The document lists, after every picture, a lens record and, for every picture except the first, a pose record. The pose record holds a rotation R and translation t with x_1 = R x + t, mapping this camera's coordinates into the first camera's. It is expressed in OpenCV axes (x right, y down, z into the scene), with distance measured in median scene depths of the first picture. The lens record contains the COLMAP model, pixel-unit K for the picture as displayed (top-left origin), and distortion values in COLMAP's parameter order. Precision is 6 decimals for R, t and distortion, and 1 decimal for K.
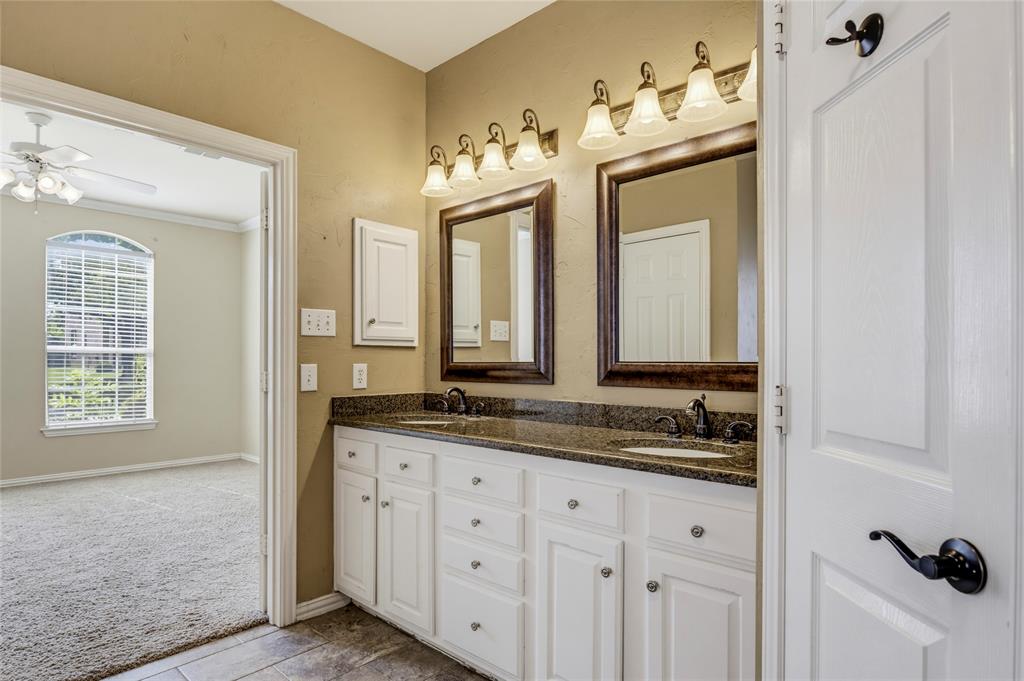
lens RADIAL K [[555.2, 0, 506.3], [0, 555.2, 356.3], [0, 0, 1]] dist [-0.002463, -0.004735]
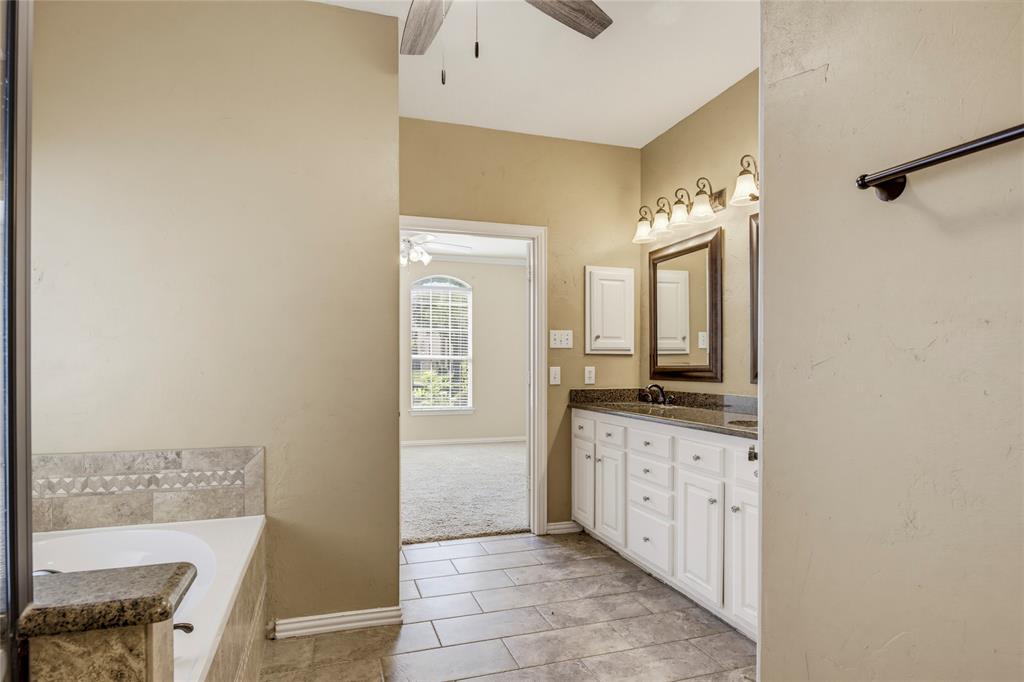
lens RADIAL K [[555.2, 0, 509.5], [0, 555.2, 351.8], [0, 0, 1]] dist [-0.002463, -0.004735]
pose [[0.874574, -0.012543, -0.484730, 0.251804], [0.004987, 0.999845, -0.016875, -0.002043], [0.484867, 0.012341, 0.874501, -0.359954]]
